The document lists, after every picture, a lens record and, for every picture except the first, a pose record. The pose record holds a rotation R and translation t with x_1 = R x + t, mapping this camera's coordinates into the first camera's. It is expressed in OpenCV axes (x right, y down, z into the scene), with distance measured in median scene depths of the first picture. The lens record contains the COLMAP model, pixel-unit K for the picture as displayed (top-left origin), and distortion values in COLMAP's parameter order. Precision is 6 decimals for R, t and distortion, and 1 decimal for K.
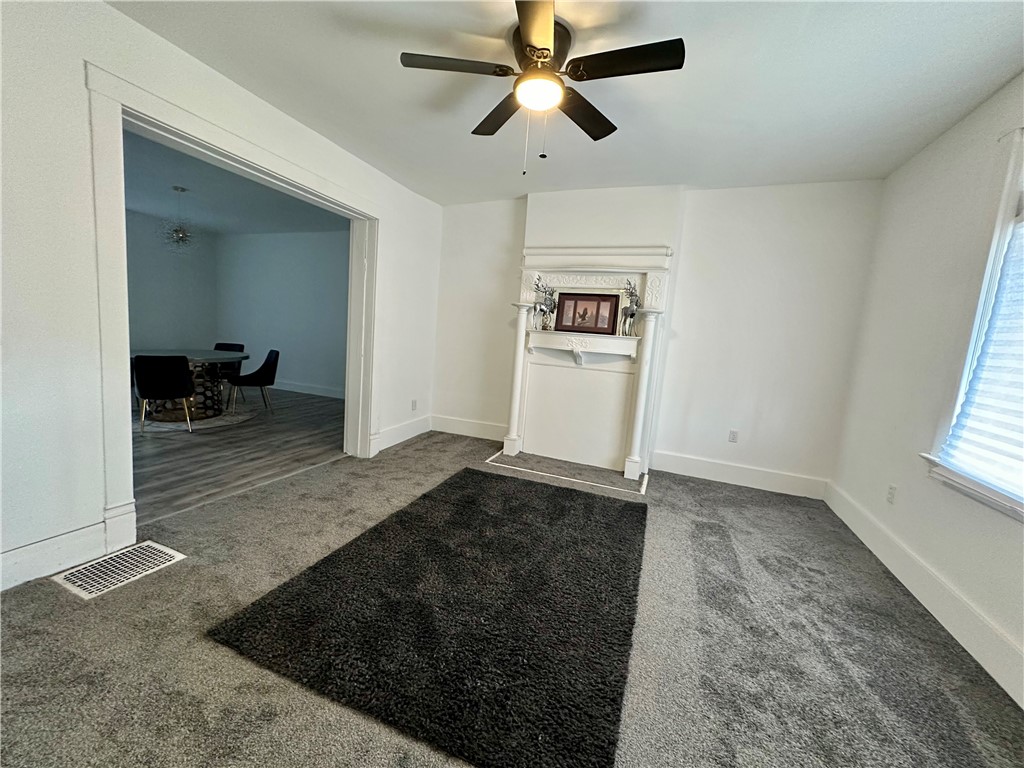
lens RADIAL K [[411.6, 0, 512.1], [0, 411.6, 384.1], [0, 0, 1]] dist [-0.003385, 0.000359]
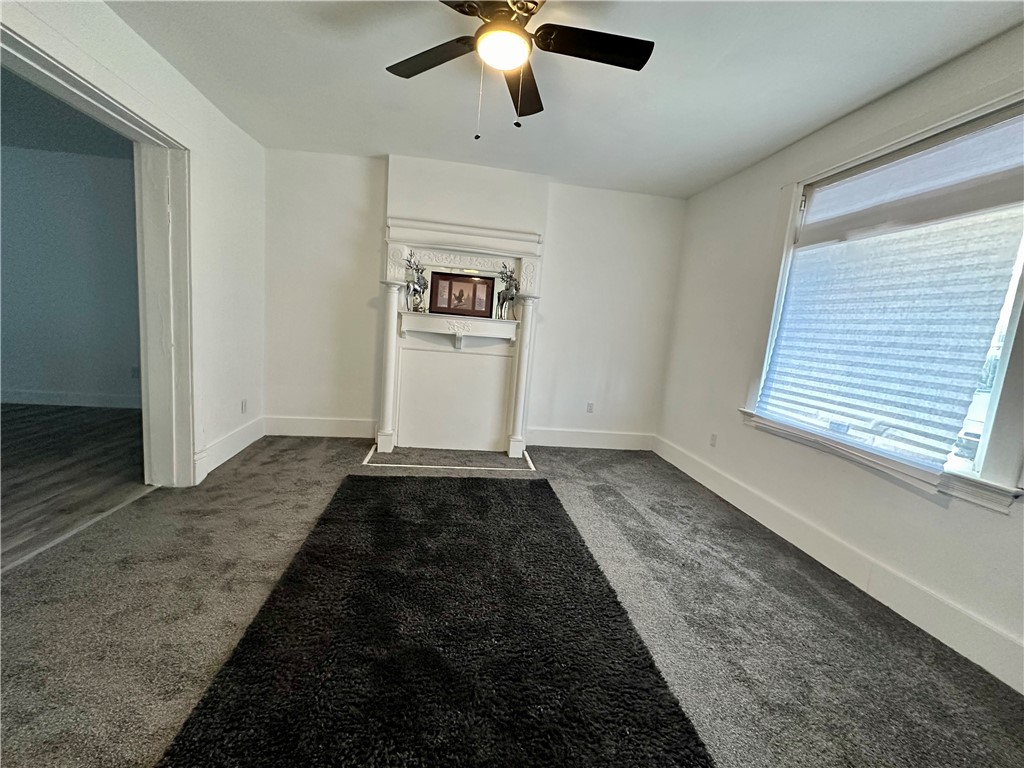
lens RADIAL K [[411.6, 0, 512.5], [0, 411.6, 383.9], [0, 0, 1]] dist [-0.003385, 0.000359]
pose [[0.868956, -0.070328, 0.489866, -0.261991], [0.043810, 0.996896, 0.065408, -0.029411], [-0.492946, -0.035376, 0.869340, 0.126078]]
